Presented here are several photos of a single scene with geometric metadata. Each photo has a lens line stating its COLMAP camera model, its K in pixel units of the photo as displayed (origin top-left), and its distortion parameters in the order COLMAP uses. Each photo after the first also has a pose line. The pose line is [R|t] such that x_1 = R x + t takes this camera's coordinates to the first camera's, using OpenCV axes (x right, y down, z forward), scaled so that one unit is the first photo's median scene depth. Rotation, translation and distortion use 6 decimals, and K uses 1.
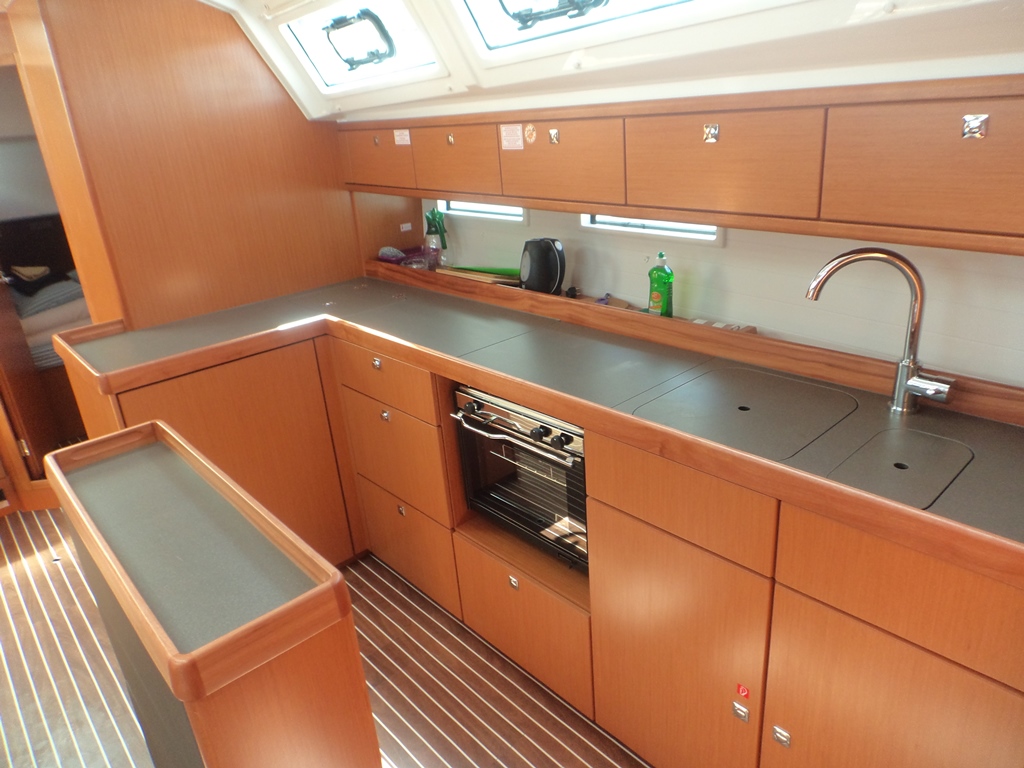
lens RADIAL K [[703.1, 0, 512.0], [0, 703.1, 384.0], [0, 0, 1]] dist [-0.000719, 0.000266]
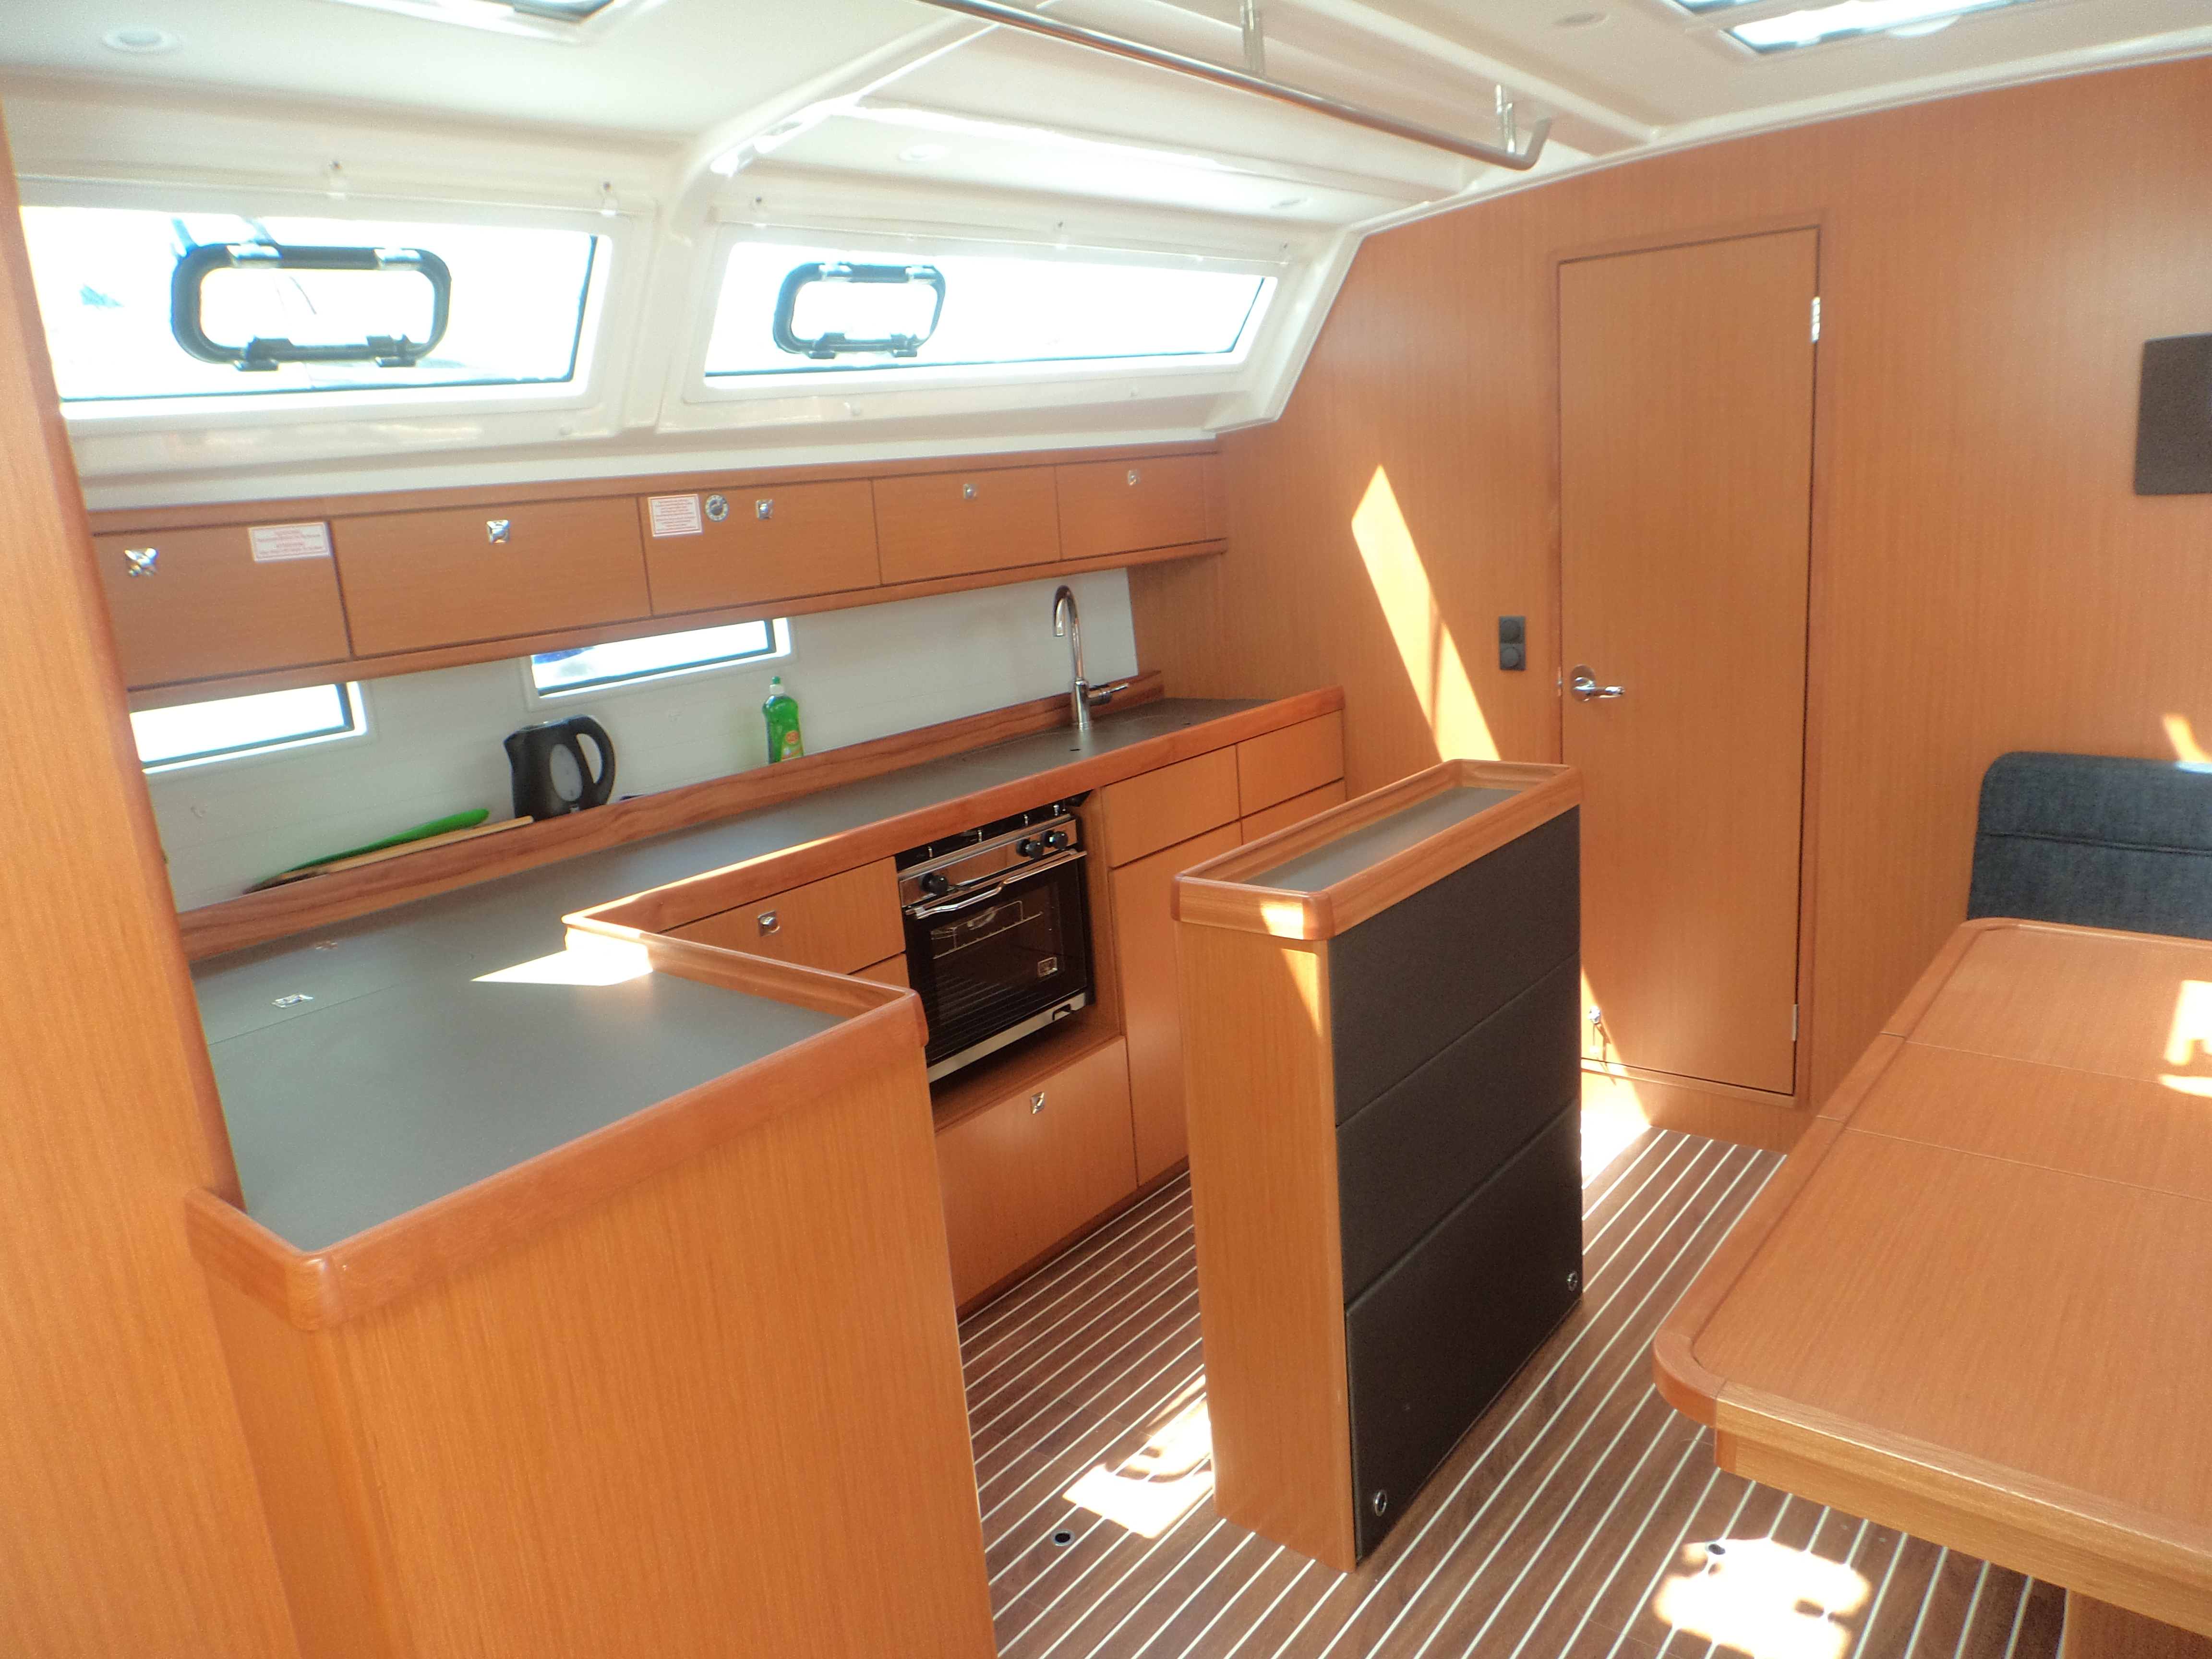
lens RADIAL K [[1518.9, 0, 1106.0], [0, 1518.9, 829.5], [0, 0, 1]] dist [-0.000719, 0.000266]
pose [[-0.165527, -0.181606, 0.969340, -1.250645], [0.410803, 0.880869, 0.235181, -0.253919], [-0.896572, 0.437137, -0.071203, 0.825827]]
